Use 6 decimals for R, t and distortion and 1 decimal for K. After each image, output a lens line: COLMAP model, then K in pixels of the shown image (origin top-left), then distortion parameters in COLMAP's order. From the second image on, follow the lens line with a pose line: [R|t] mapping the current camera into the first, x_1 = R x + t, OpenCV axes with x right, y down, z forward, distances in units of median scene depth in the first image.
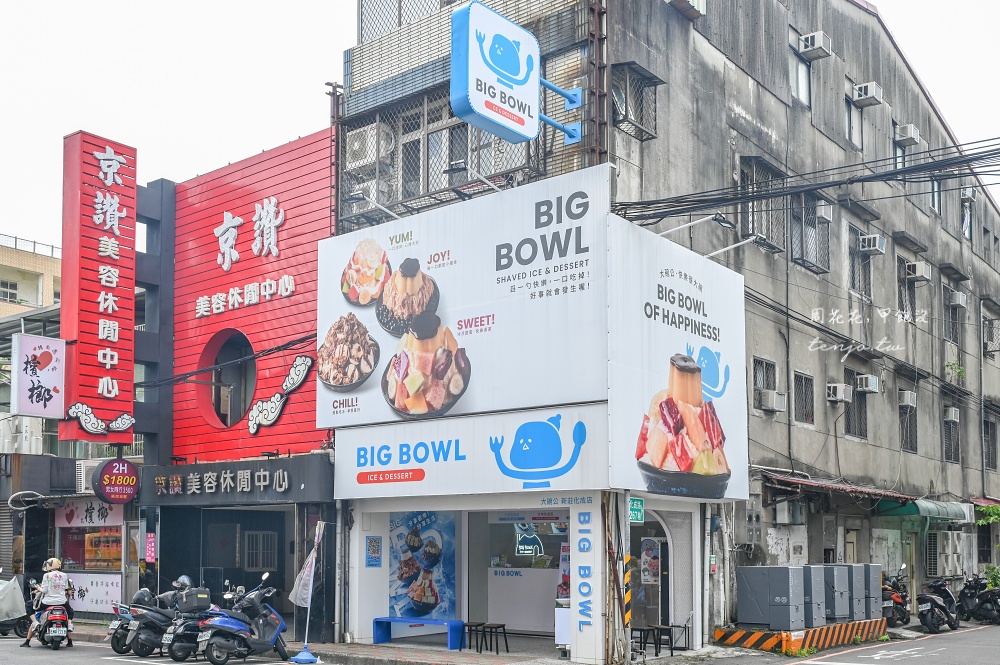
lens RADIAL K [[978.8, 0, 500.1], [0, 978.8, 331.9], [0, 0, 1]] dist [0.016092, 0.000000]
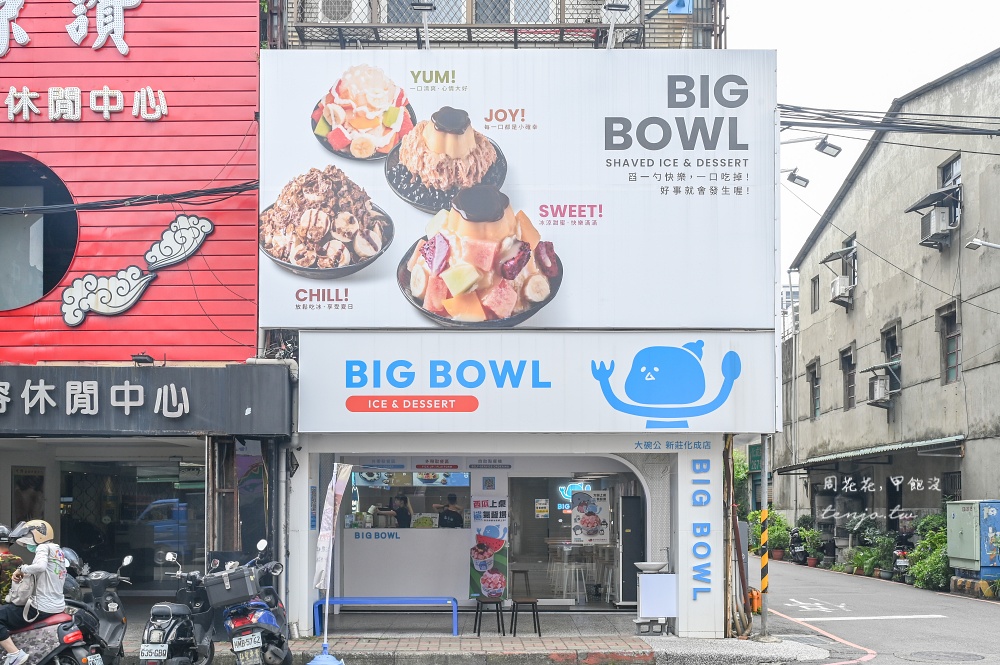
lens RADIAL K [[1050.5, 0, 500.0], [0, 1050.5, 334.1], [0, 0, 1]] dist [0.024897, 0.000000]
pose [[0.792278, 0.096214, 0.602527, -0.525167], [-0.128876, 0.991598, 0.011121, 0.079188], [-0.596395, -0.086462, 0.798021, 0.346965]]
